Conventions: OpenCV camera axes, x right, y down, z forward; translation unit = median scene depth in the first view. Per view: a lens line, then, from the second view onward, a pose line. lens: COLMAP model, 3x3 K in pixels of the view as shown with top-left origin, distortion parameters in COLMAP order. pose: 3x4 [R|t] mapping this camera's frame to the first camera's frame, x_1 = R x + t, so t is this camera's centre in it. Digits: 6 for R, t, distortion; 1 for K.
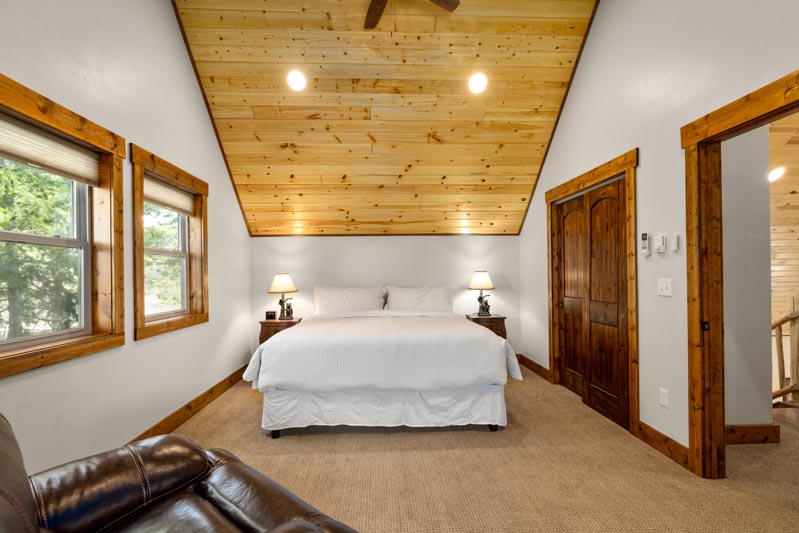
lens RADIAL K [[351.0, 0, 410.9], [0, 351.0, 275.4], [0, 0, 1]] dist [0.005450, 0.000275]
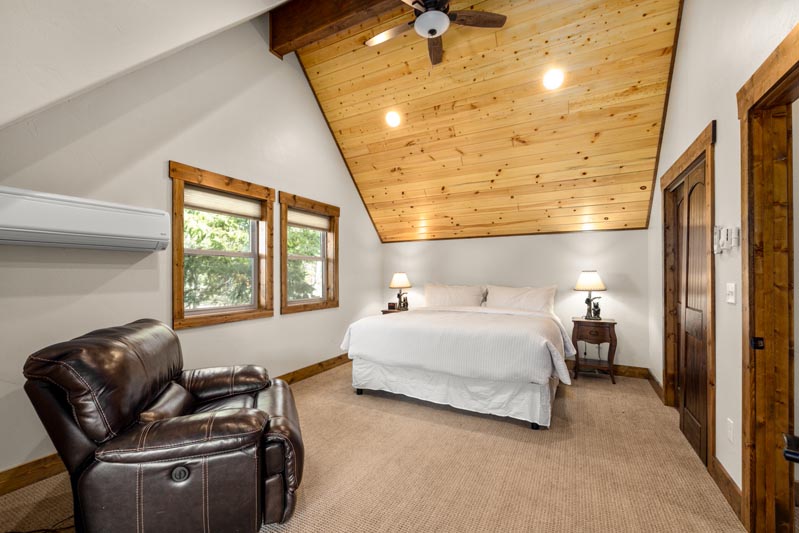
lens RADIAL K [[351.0, 0, 409.2], [0, 351.0, 274.4], [0, 0, 1]] dist [0.005450, 0.000275]
pose [[0.859720, 0.007630, -0.510709, 0.382326], [-0.006617, 0.999971, 0.003802, -0.004788], [0.510723, 0.000111, 0.859745, -0.050054]]
